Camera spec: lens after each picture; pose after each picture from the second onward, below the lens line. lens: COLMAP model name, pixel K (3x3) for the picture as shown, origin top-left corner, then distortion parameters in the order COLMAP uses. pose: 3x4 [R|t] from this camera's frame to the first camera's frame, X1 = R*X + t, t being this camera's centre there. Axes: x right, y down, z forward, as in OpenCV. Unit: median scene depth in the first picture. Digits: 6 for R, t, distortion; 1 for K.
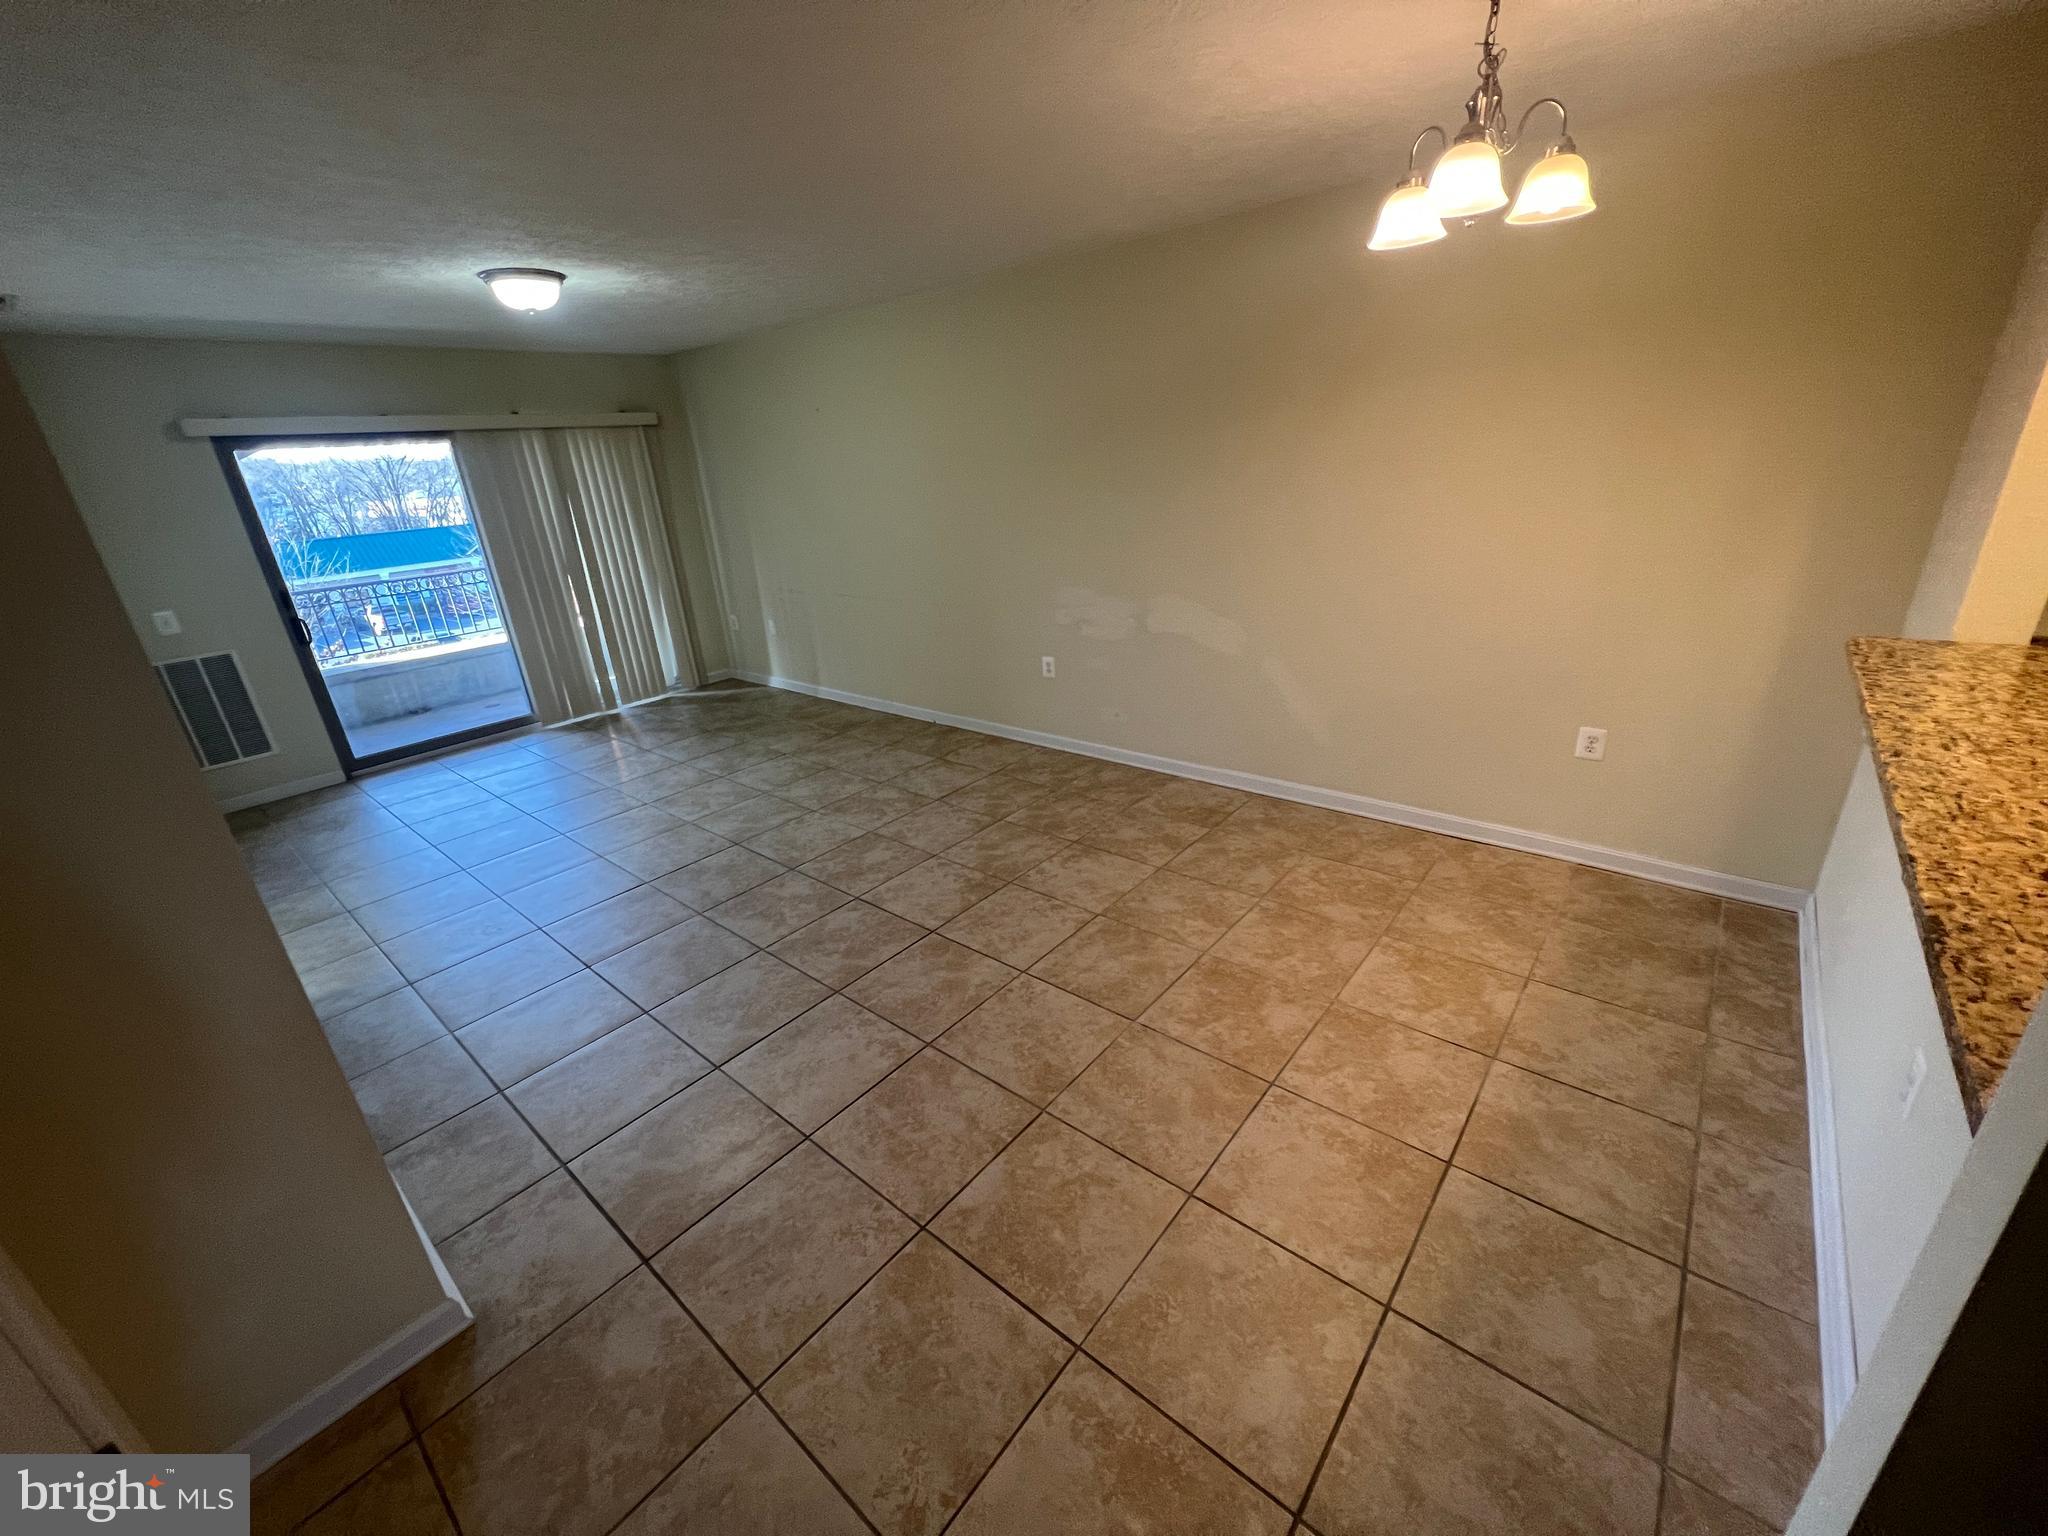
lens RADIAL K [[818.2, 0, 1025.2], [0, 818.2, 771.3], [0, 0, 1]] dist [0.000284, -0.000701]
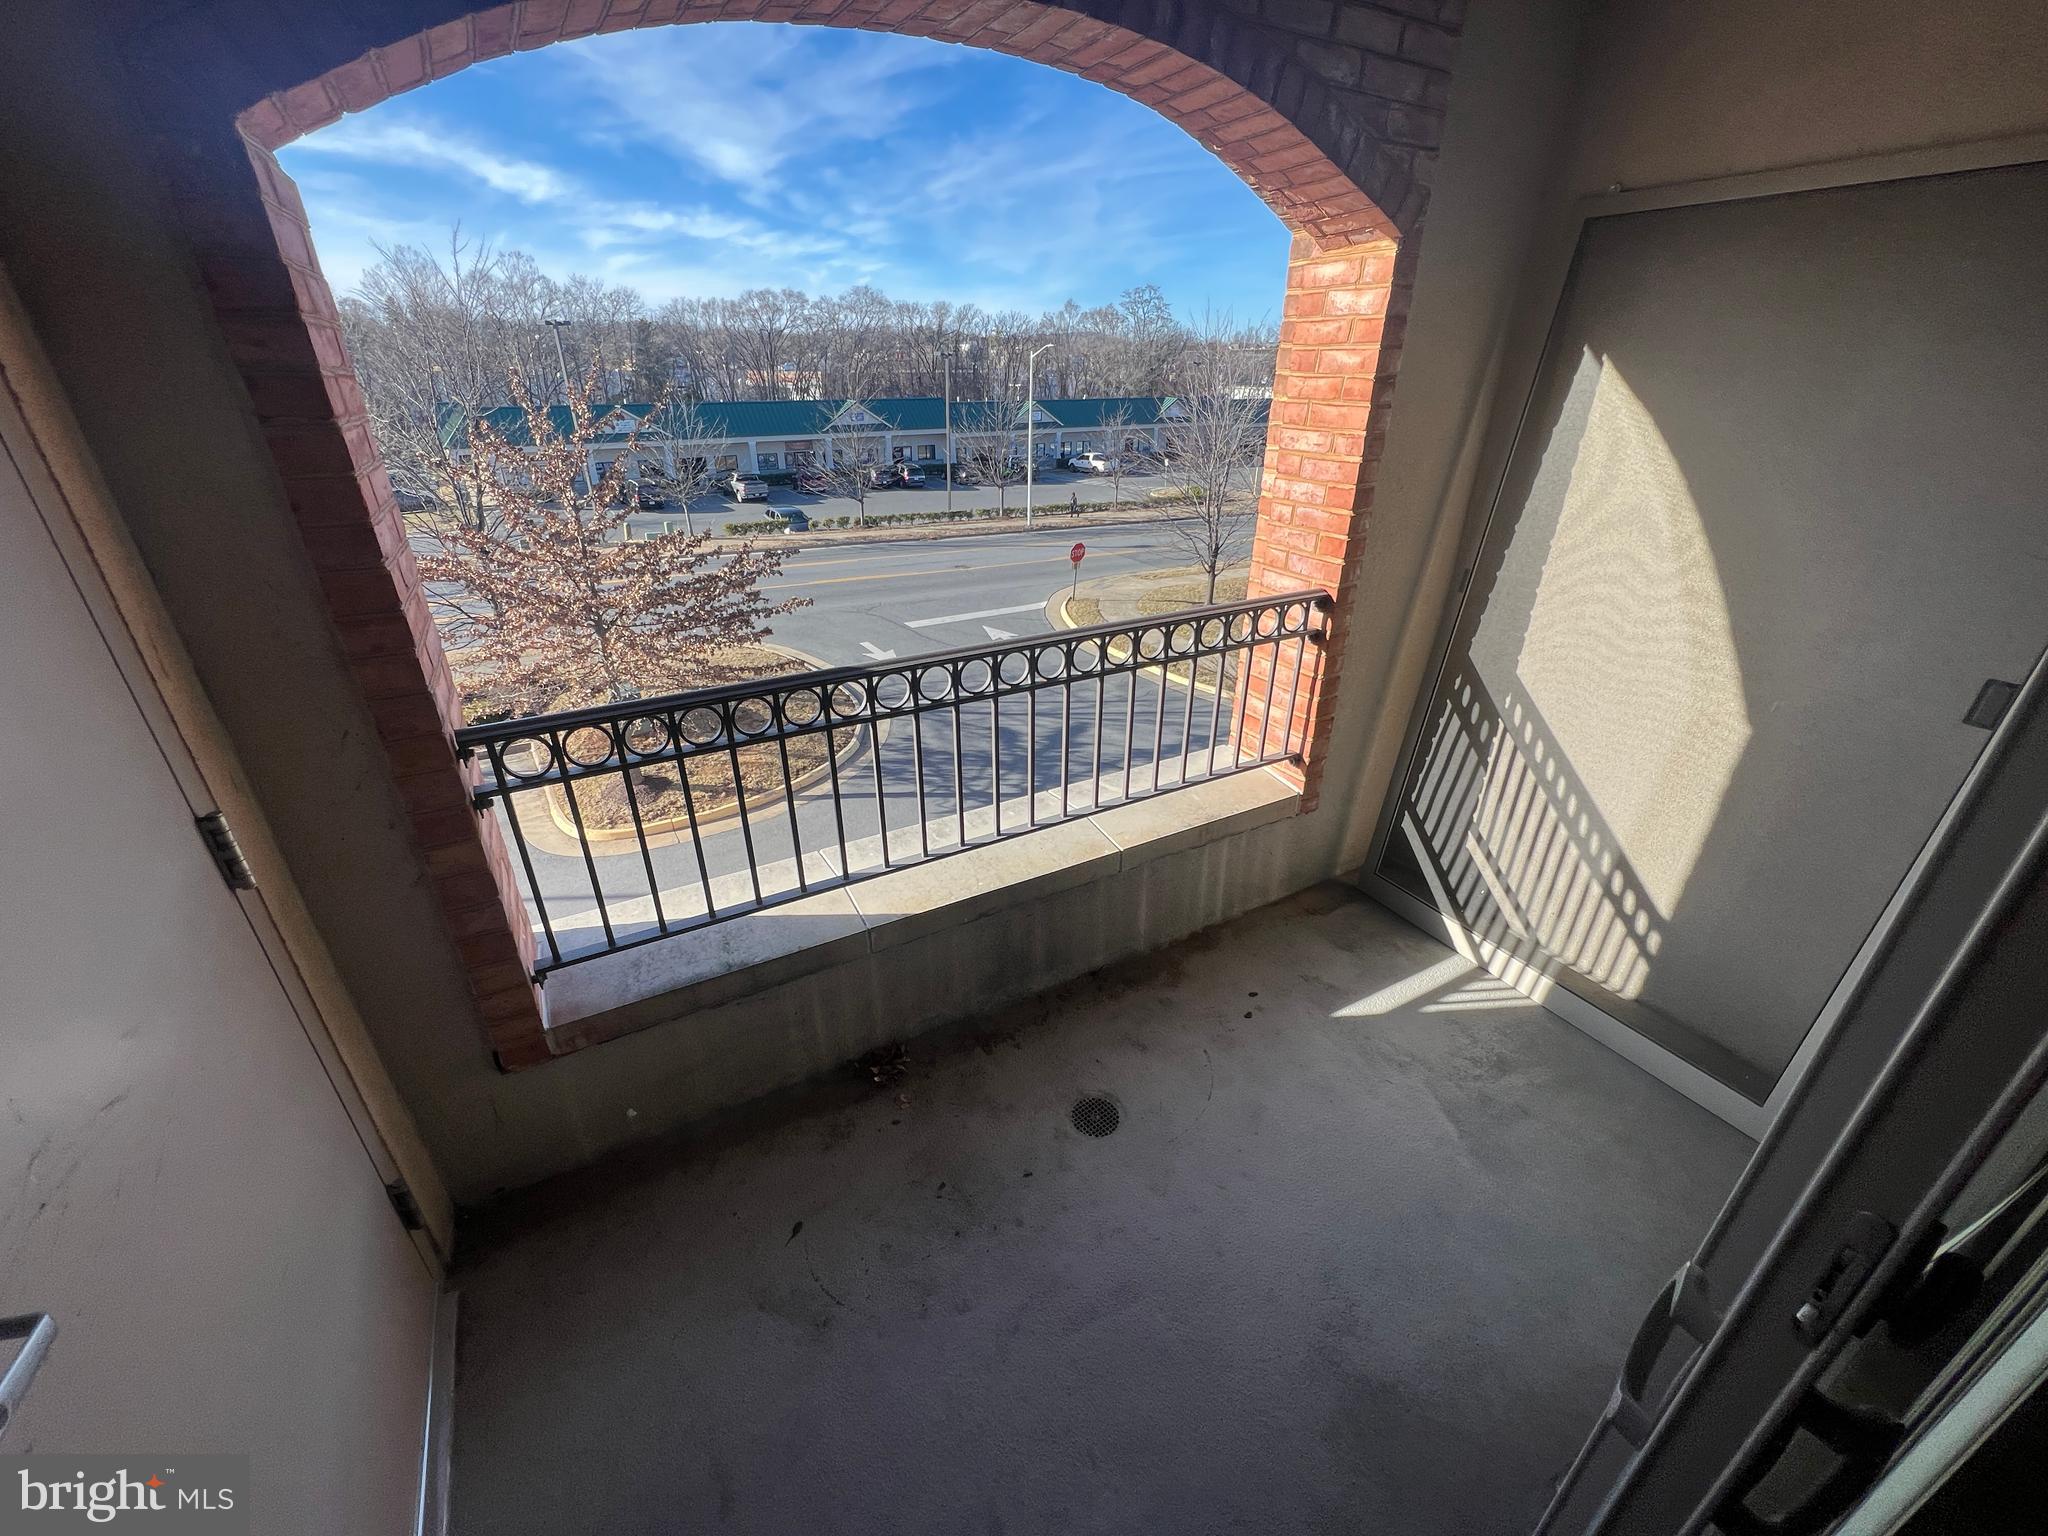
lens RADIAL K [[818.2, 0, 1023.3], [0, 818.2, 772.2], [0, 0, 1]] dist [0.000284, -0.000701]
pose [[0.933987, 0.217519, -0.283469, -0.065742], [-0.189263, 0.974082, 0.123868, -0.023610], [0.303066, -0.062041, 0.950948, 0.076797]]
